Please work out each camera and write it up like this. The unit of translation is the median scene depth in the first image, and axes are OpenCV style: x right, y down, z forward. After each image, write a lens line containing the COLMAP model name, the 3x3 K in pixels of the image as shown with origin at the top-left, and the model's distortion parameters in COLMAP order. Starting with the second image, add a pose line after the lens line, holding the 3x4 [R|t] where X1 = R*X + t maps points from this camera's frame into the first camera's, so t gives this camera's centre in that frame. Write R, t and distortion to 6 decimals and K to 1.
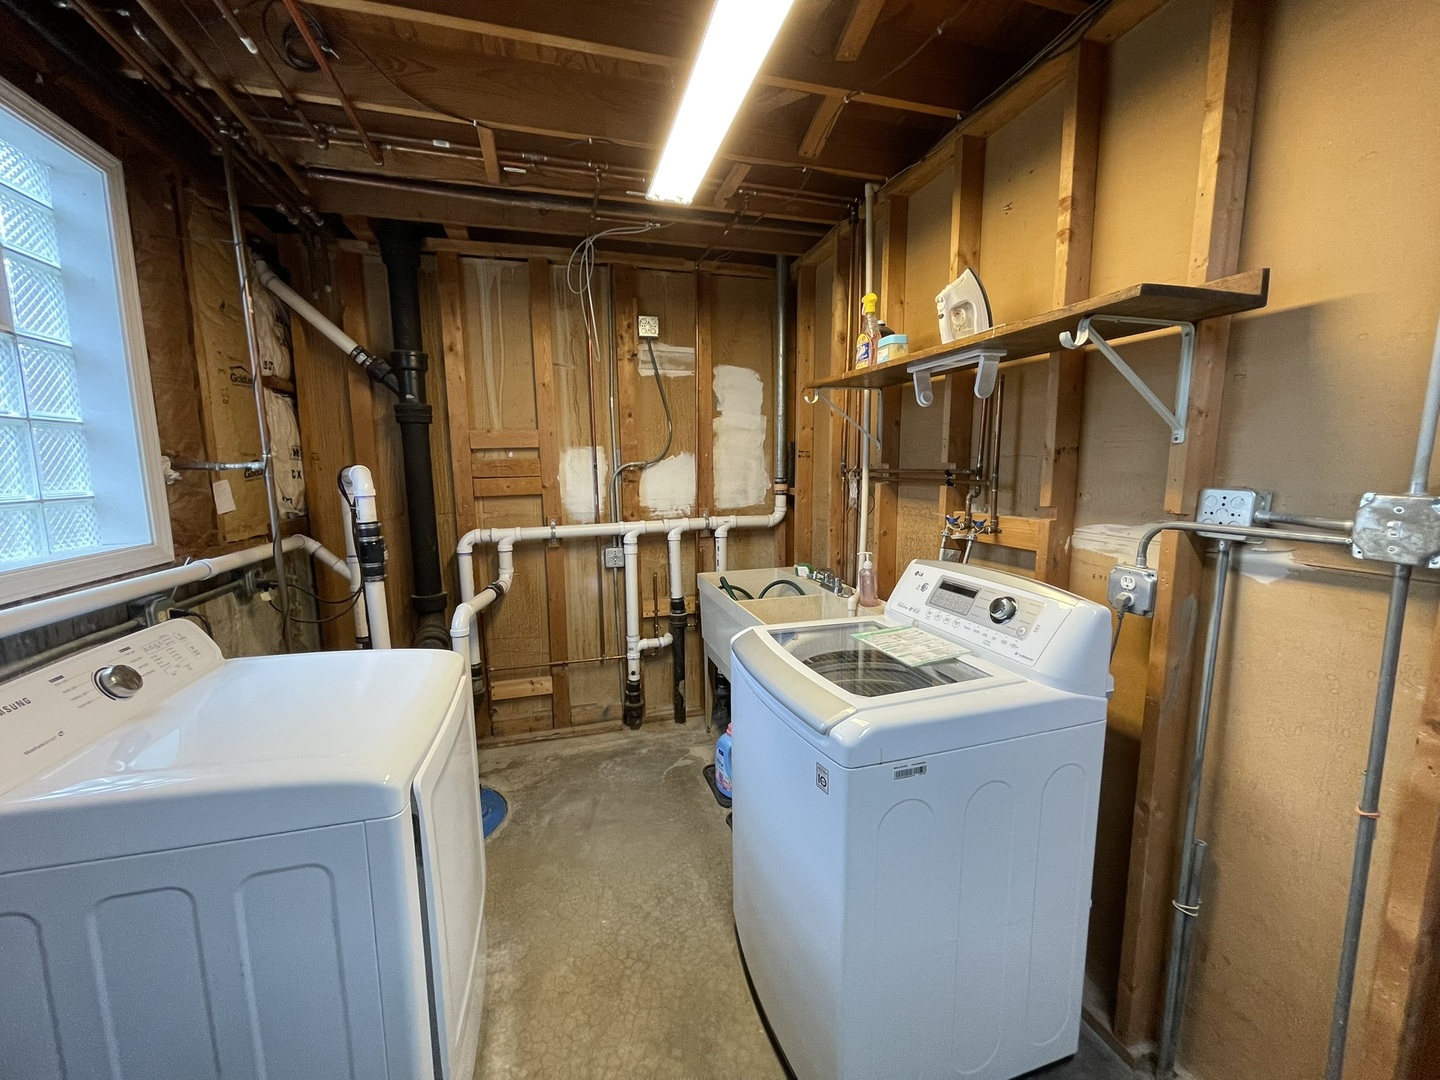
lens RADIAL K [[581.8, 0, 723.7], [0, 581.8, 548.1], [0, 0, 1]] dist [0.000975, -0.000933]
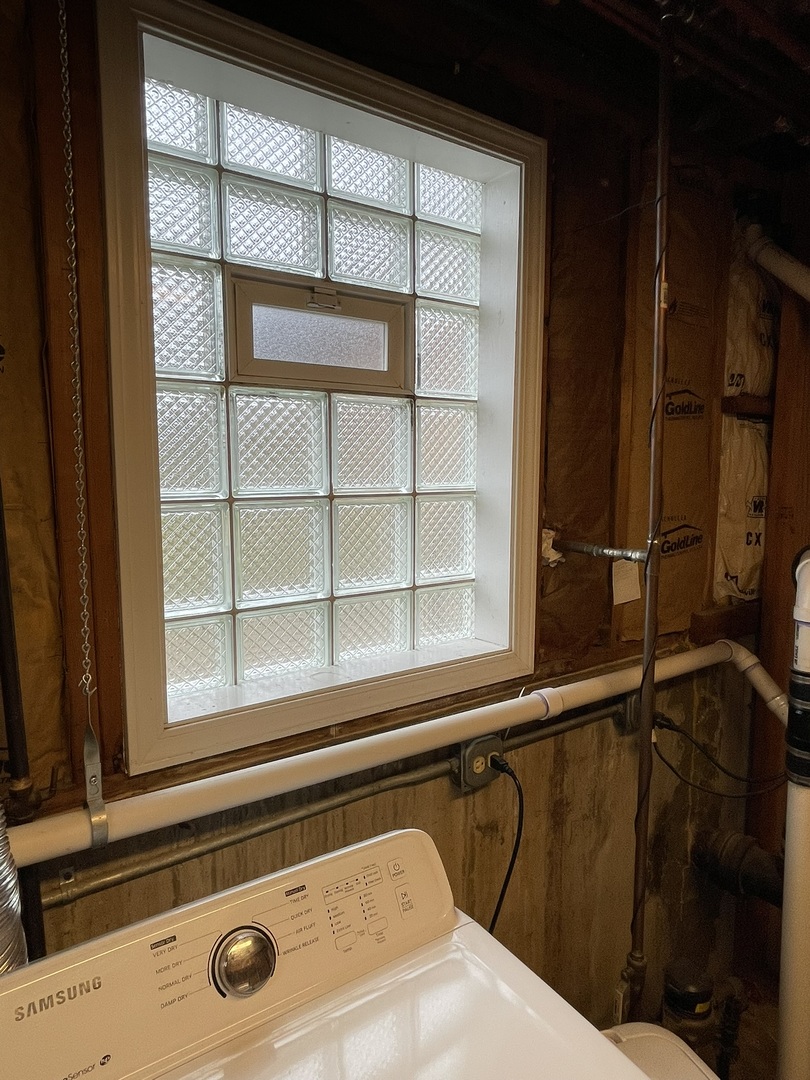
lens RADIAL K [[653.6, 0, 402.6], [0, 653.6, 540.1], [0, 0, 1]] dist [-0.001348, -0.002487]
pose [[0.318541, 0.111389, -0.941342, -0.174025], [-0.132901, 0.988511, 0.071998, -0.133774], [0.938546, 0.102171, 0.329685, 0.406515]]
